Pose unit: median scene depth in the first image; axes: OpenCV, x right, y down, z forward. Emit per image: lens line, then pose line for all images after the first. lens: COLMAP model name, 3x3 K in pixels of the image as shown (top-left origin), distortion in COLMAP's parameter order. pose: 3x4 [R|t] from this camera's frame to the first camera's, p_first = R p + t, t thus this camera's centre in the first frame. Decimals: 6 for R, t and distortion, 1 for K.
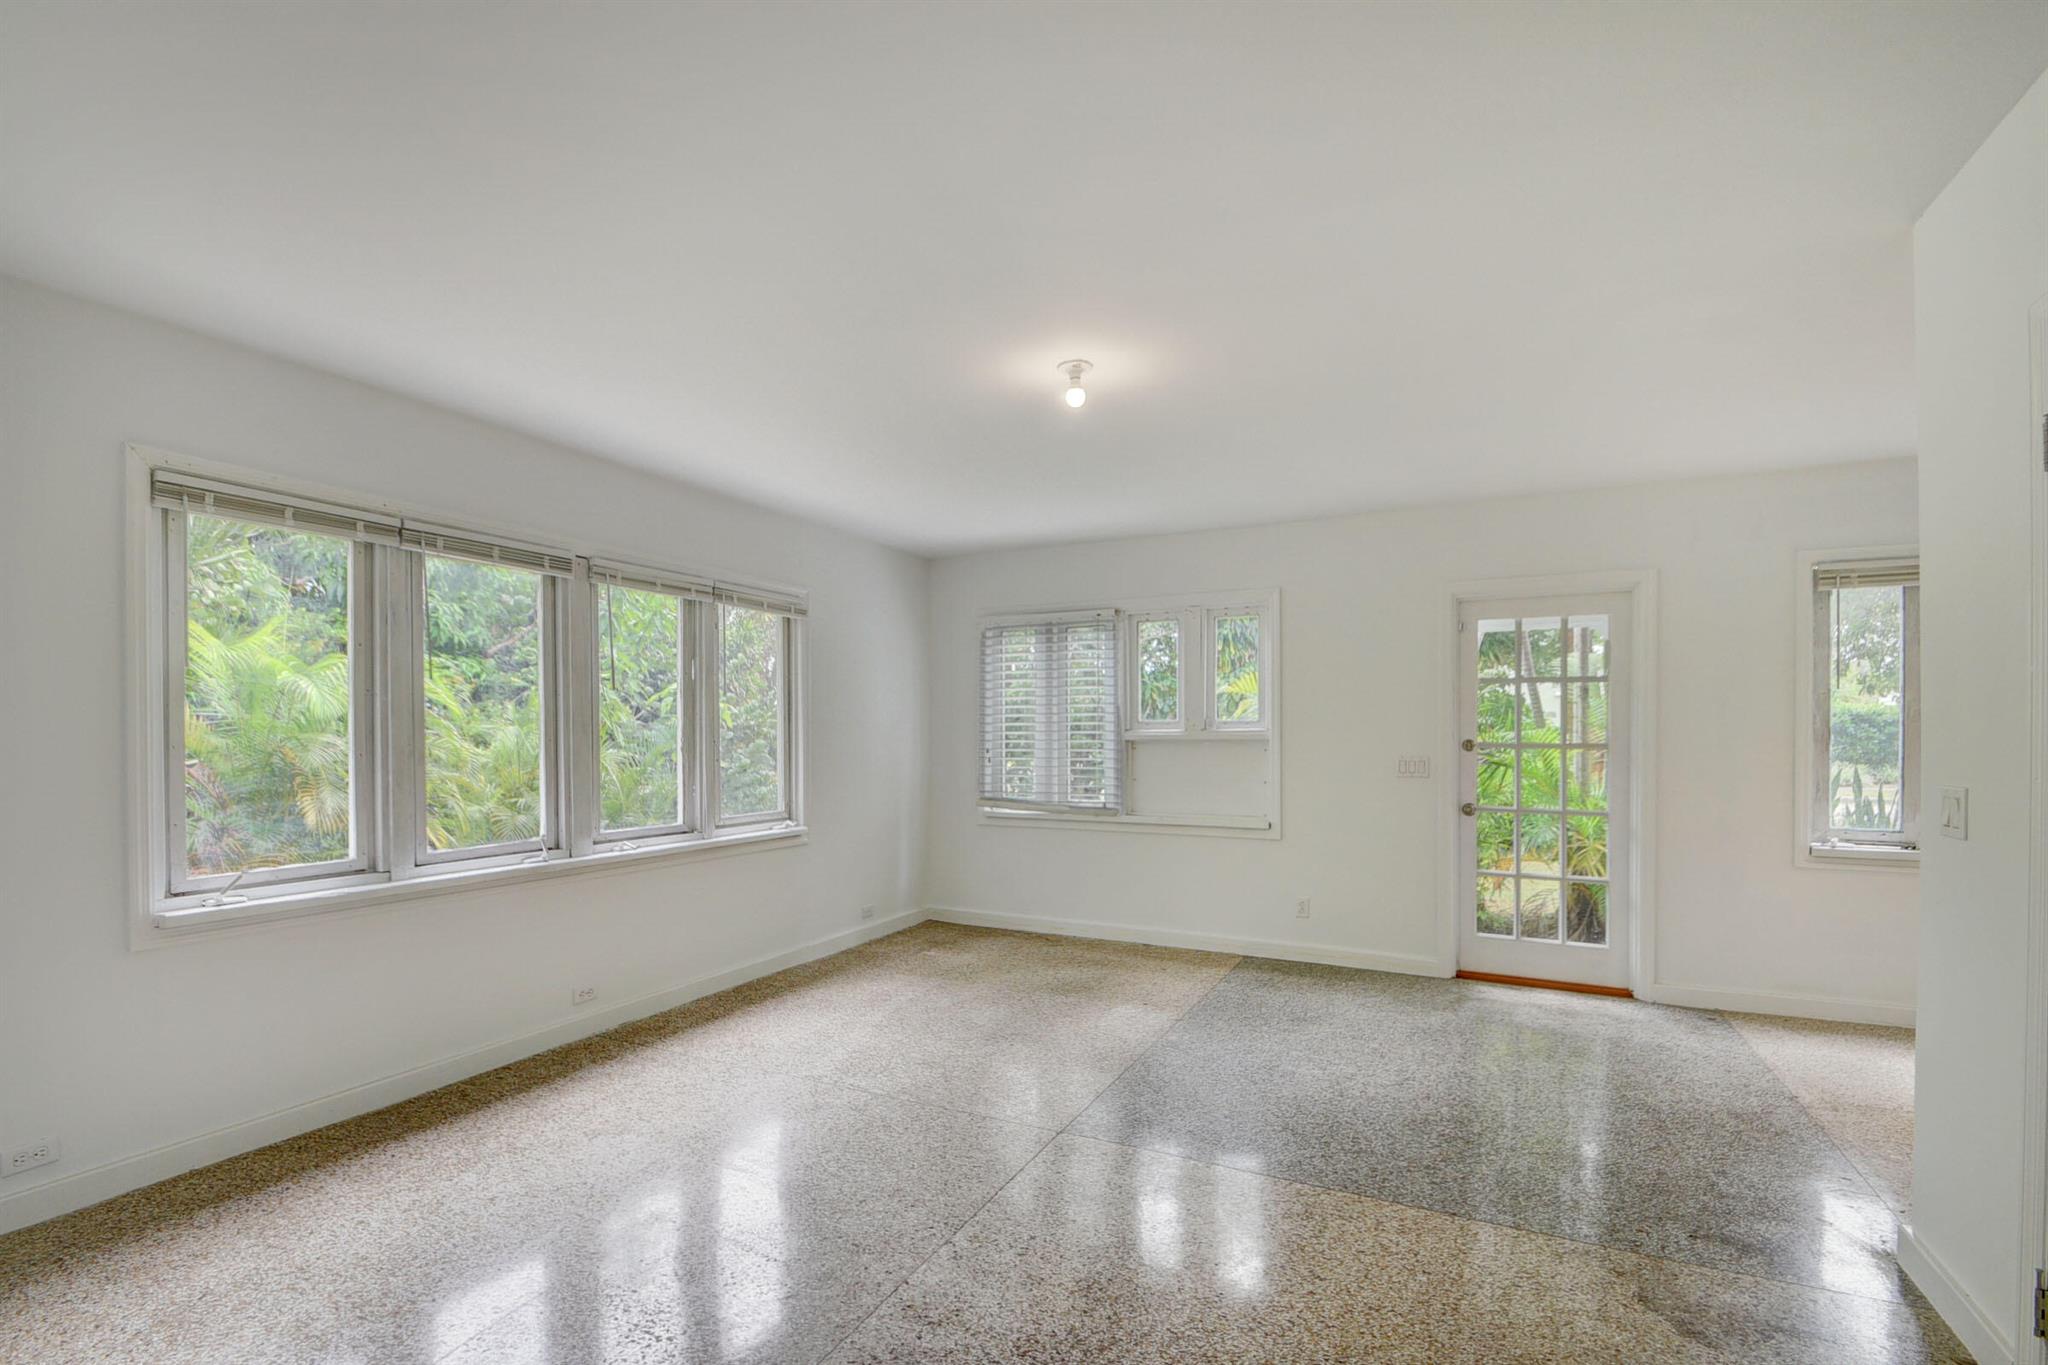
lens RADIAL K [[904.0, 0, 1004.9], [0, 904.0, 743.0], [0, 0, 1]] dist [-0.003619, -0.002936]
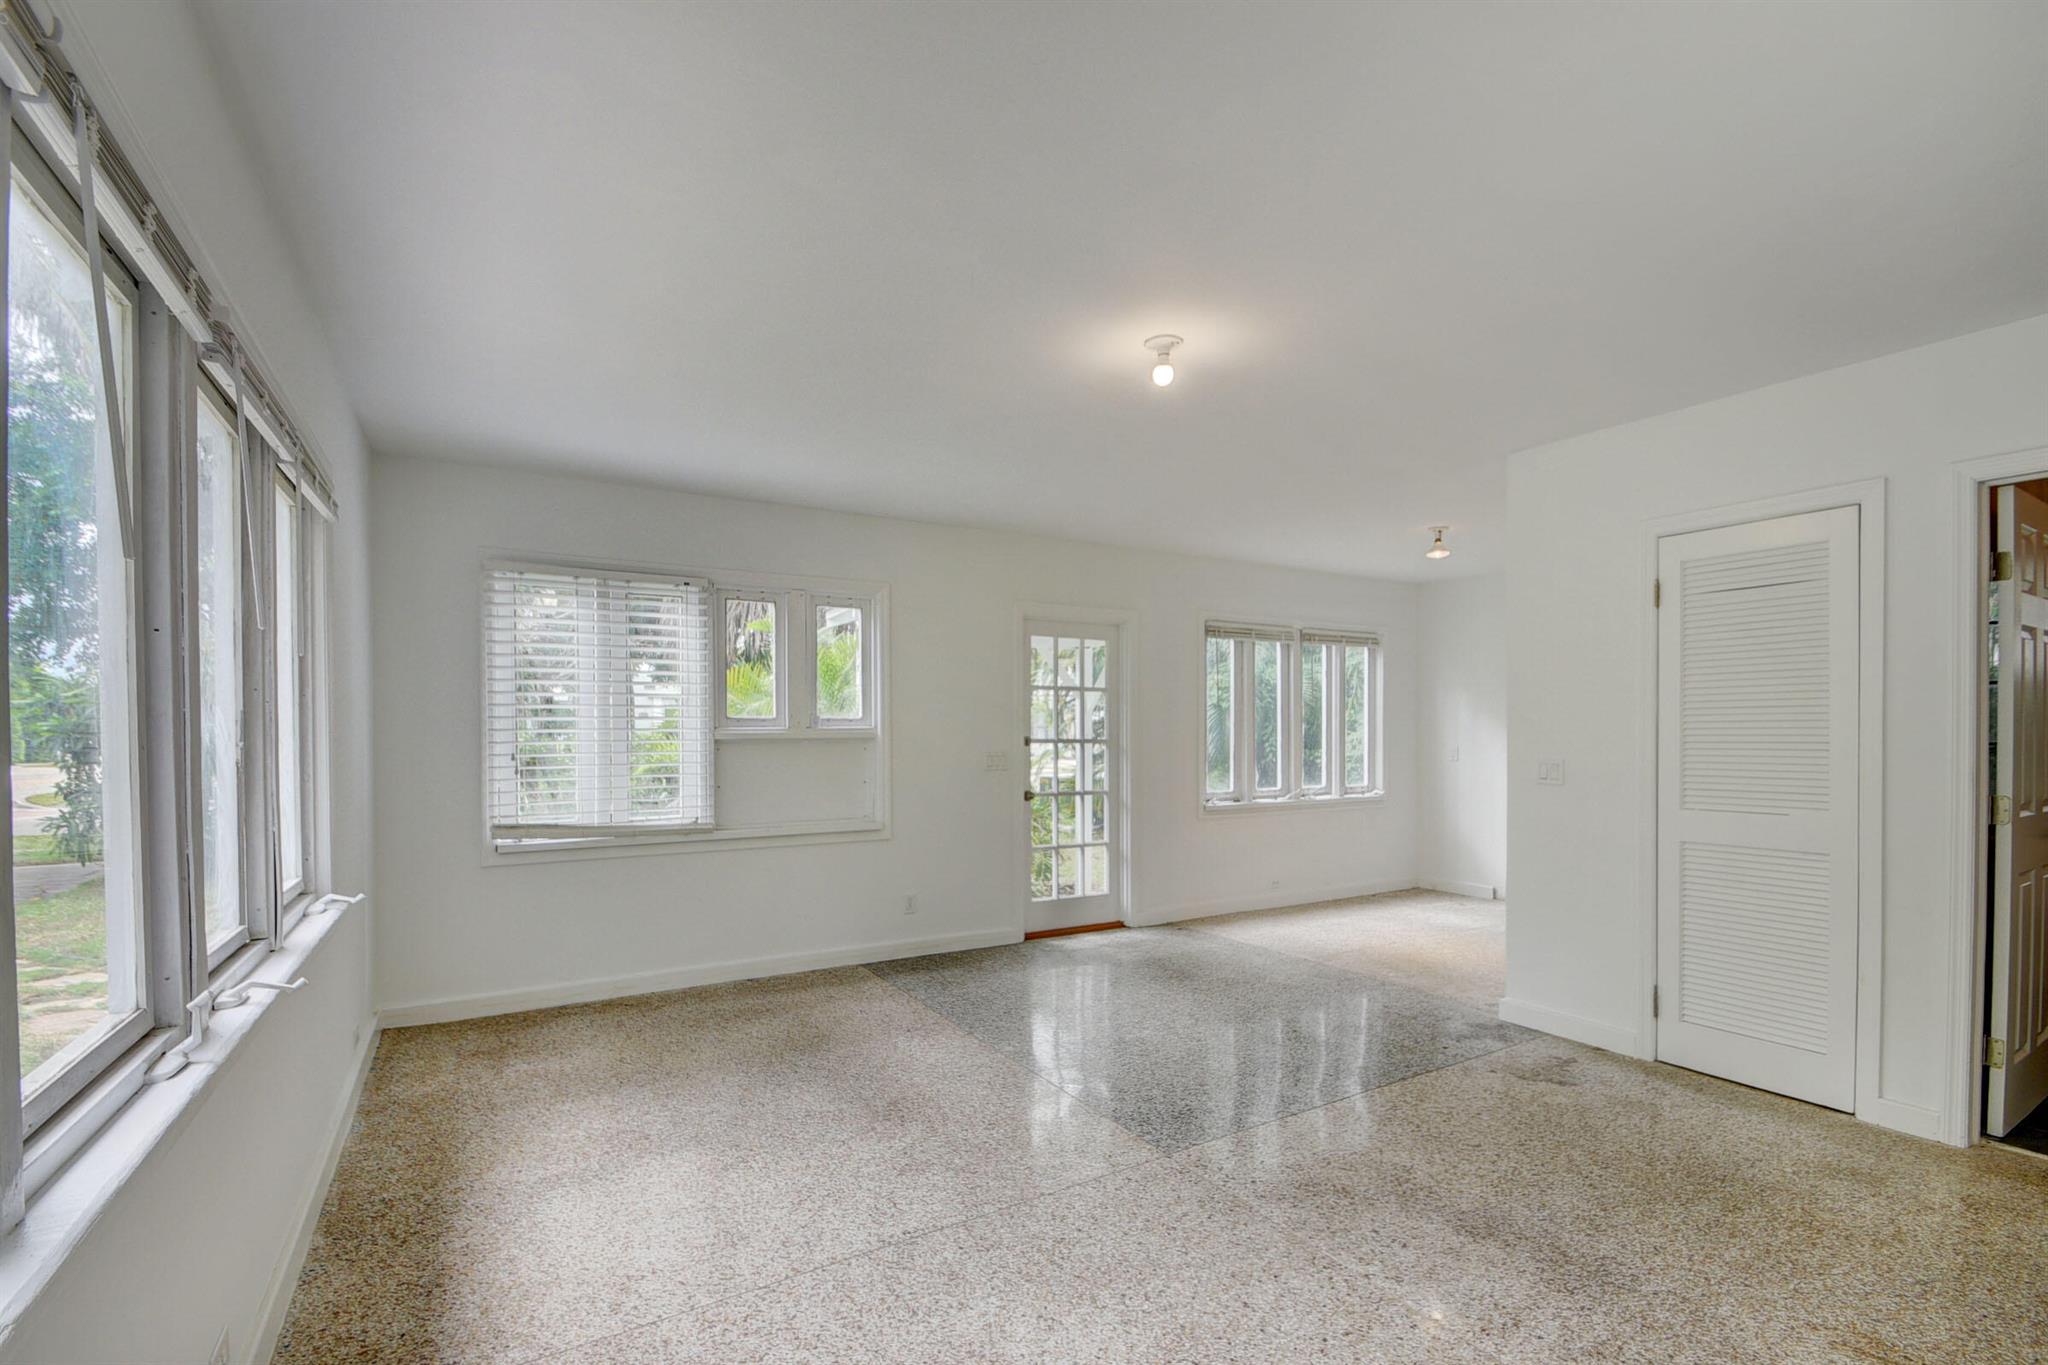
lens RADIAL K [[904.0, 0, 1012.0], [0, 904.0, 746.4], [0, 0, 1]] dist [-0.003619, -0.002936]
pose [[0.533753, -0.014945, 0.845508, -0.488025], [0.012051, 0.999877, 0.010066, -0.002739], [-0.845554, 0.004817, 0.533868, 0.382208]]
